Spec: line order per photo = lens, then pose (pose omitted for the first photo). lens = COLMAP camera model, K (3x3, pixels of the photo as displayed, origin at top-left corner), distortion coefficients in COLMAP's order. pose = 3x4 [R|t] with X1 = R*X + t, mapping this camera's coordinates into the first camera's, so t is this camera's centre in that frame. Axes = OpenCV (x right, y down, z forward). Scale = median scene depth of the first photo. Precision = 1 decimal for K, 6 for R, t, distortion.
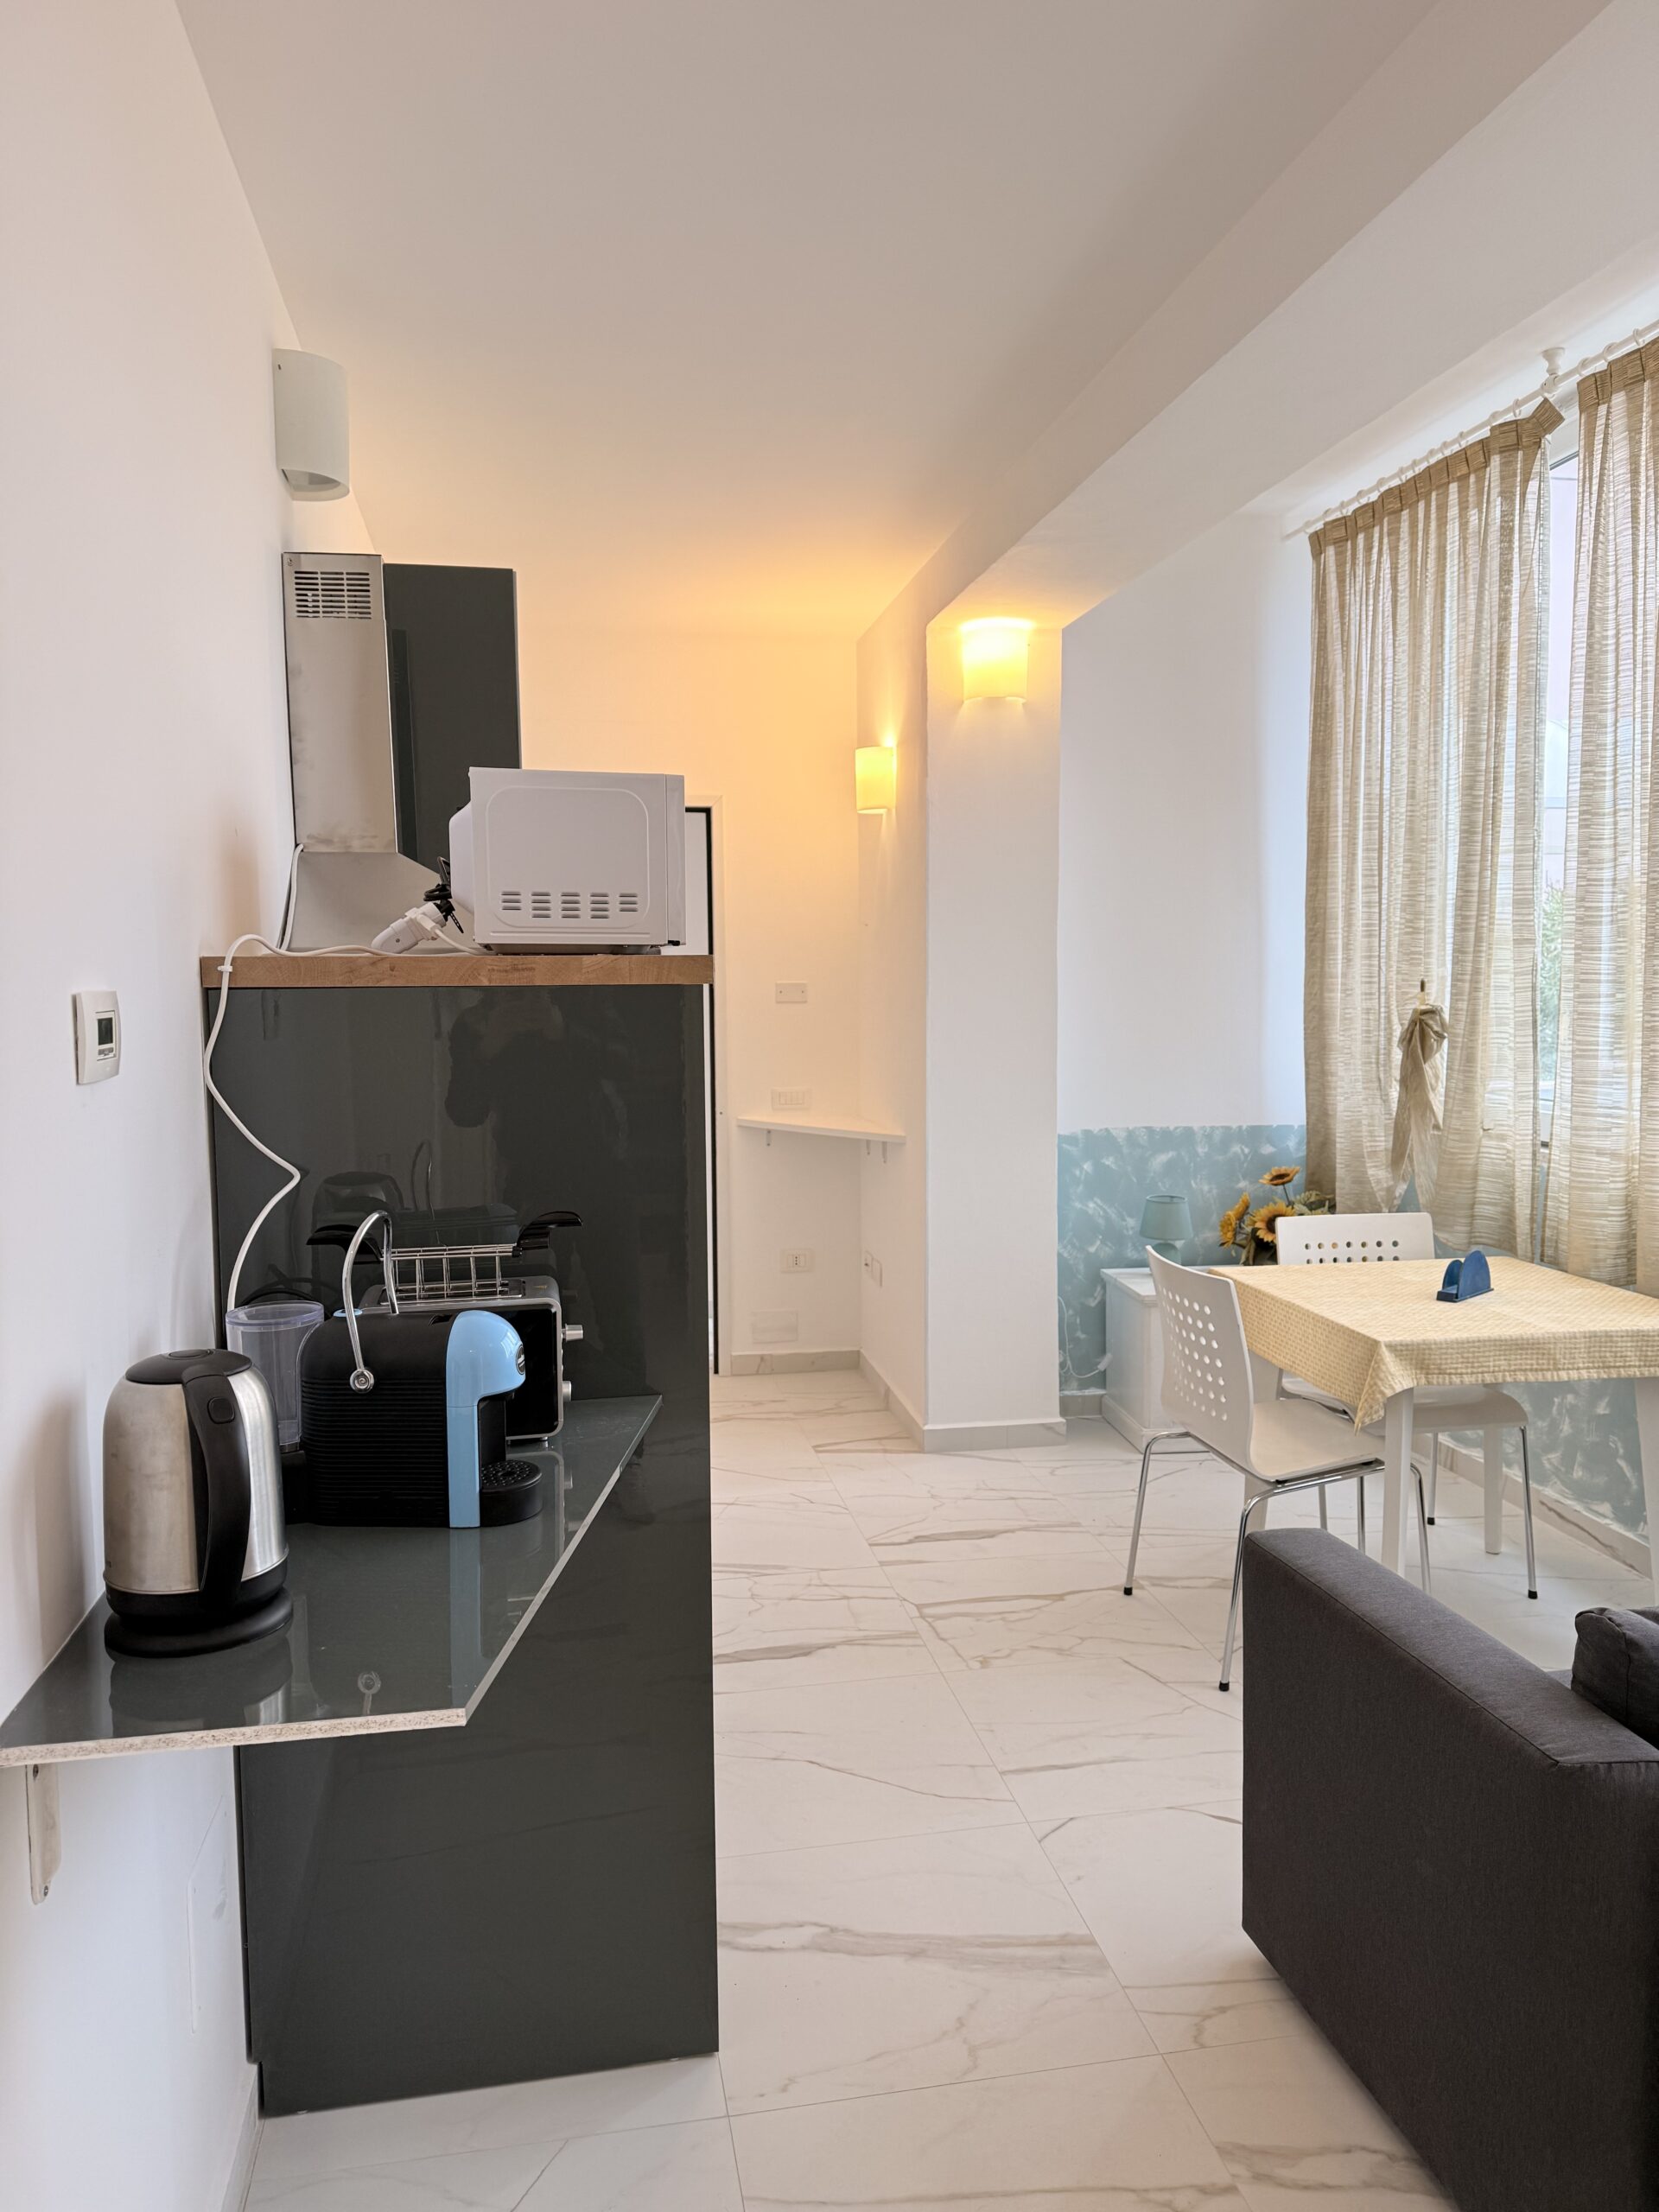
lens RADIAL K [[1549.3, 0, 829.5], [0, 1549.3, 1106.0], [0, 0, 1]] dist [-0.003996, 0.001117]
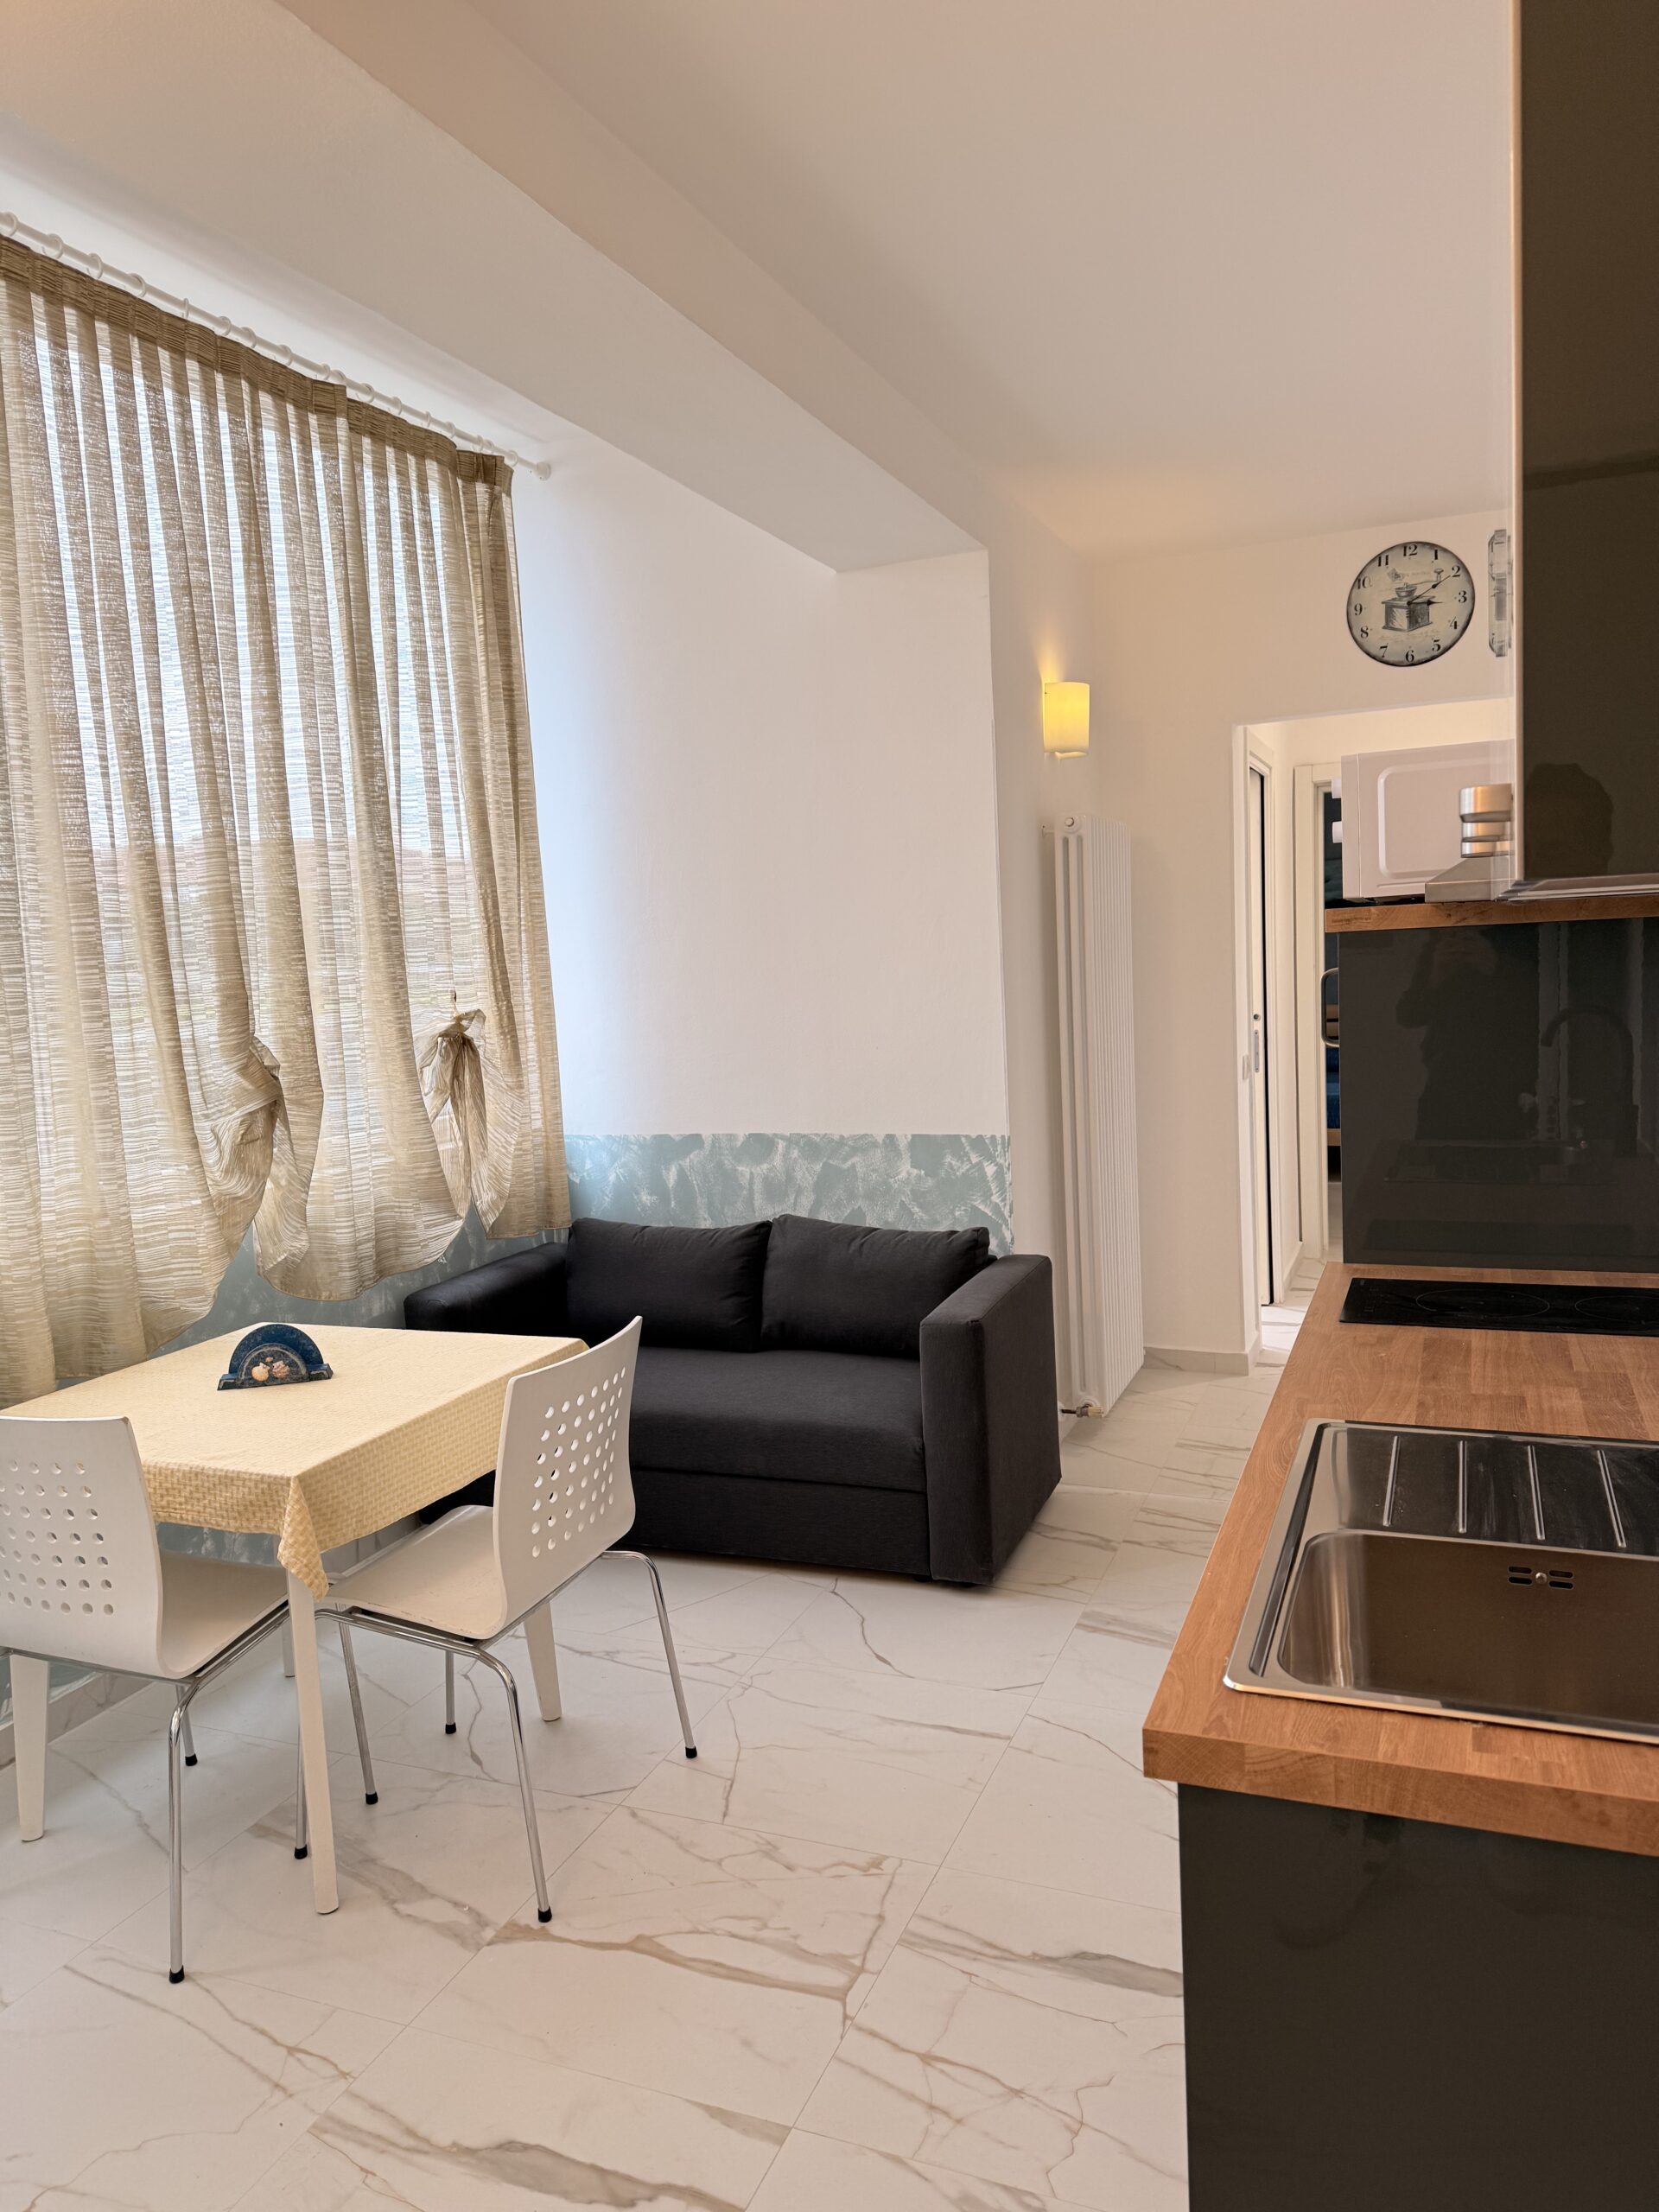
lens RADIAL K [[1557.3, 0, 829.5], [0, 1557.3, 1106.0], [0, 0, 1]] dist [0.133153, -0.190633]
pose [[-0.839235, 0.007091, 0.543723, -0.294054], [0.111054, 0.981075, 0.158617, -0.121589], [-0.532308, 0.193499, -0.824139, 1.531860]]
